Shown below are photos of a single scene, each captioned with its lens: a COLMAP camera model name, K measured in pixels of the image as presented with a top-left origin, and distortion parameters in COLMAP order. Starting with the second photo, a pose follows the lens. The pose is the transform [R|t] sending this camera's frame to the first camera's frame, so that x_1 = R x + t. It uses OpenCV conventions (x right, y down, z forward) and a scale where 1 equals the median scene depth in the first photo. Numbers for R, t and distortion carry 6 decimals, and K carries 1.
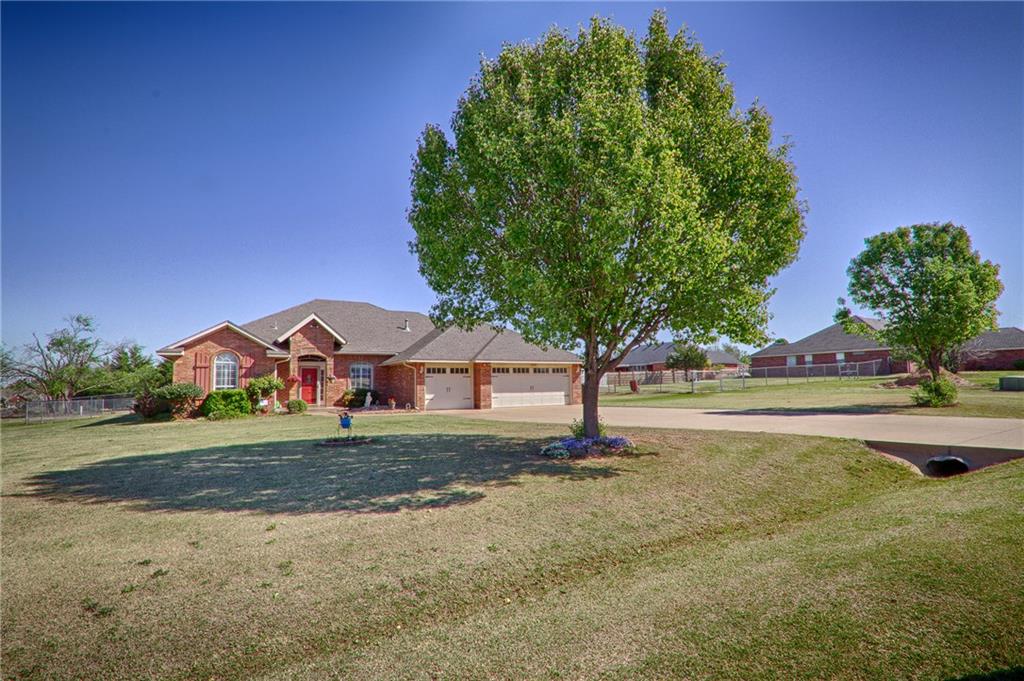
lens RADIAL K [[482.9, 0, 512.4], [0, 482.9, 348.8], [0, 0, 1]] dist [0.006555, -0.001248]
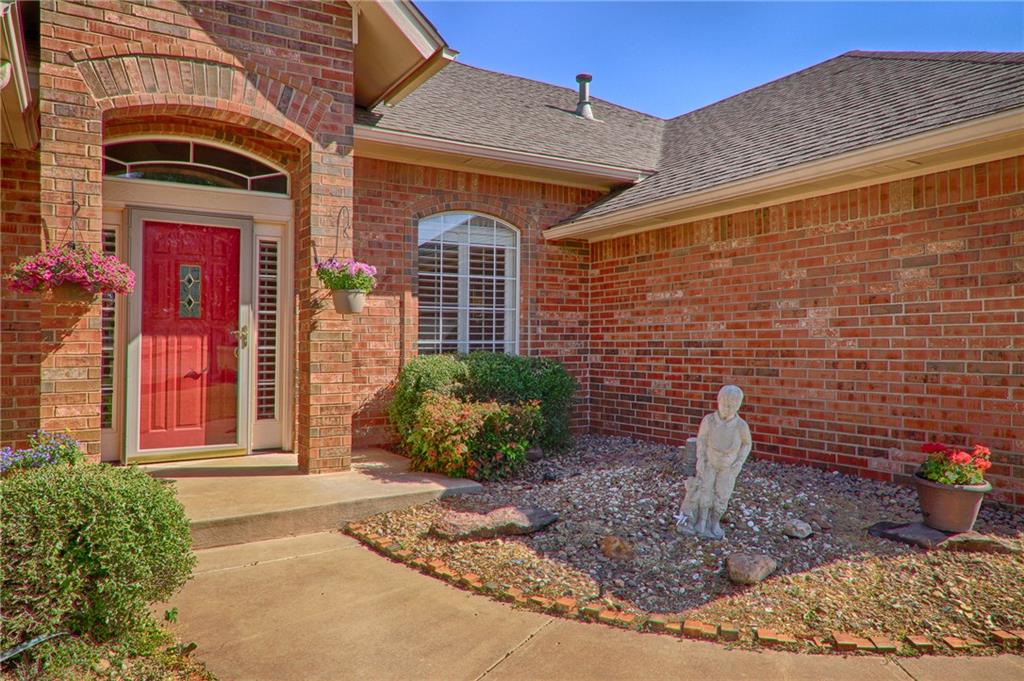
lens RADIAL K [[719.4, 0, 514.0], [0, 719.4, 321.7], [0, 0, 1]] dist [0.037202, 0.002074]
pose [[0.999136, 0.009105, 0.040542, -0.341102], [-0.010599, 0.999266, 0.036801, 0.066549], [-0.040177, -0.037198, 0.998500, 0.797681]]
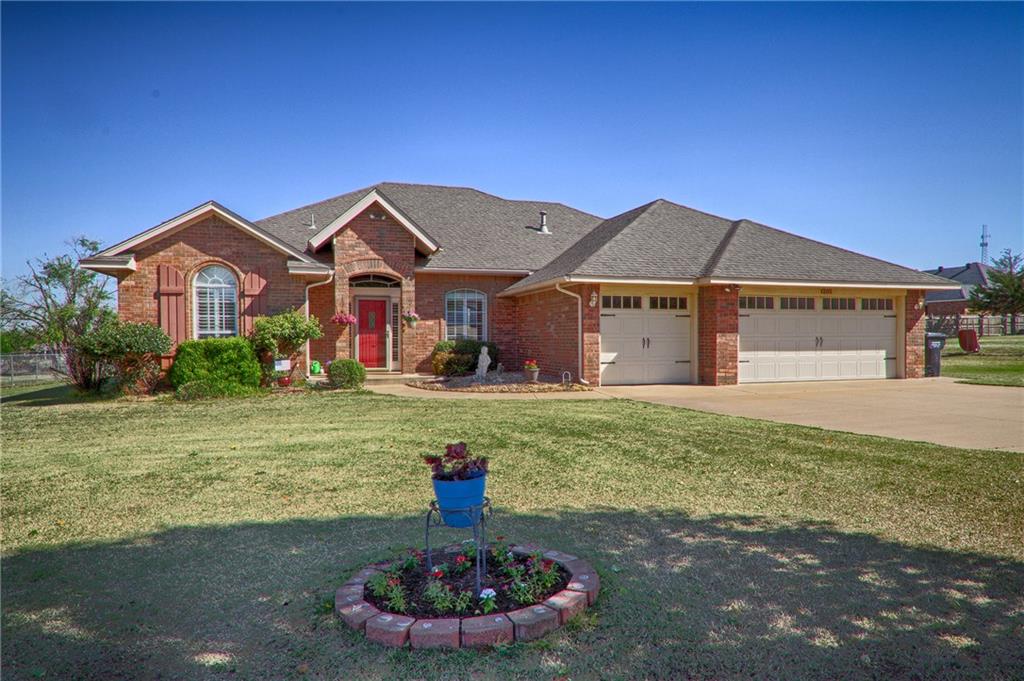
lens RADIAL K [[655.7, 0, 511.4], [0, 655.7, 339.7], [0, 0, 1]] dist [0.001185, 0.000548]
pose [[0.977460, 0.008380, -0.210953, -0.126100], [0.007943, 0.997045, 0.076413, 0.031691], [0.210970, -0.076366, 0.974505, 0.349993]]
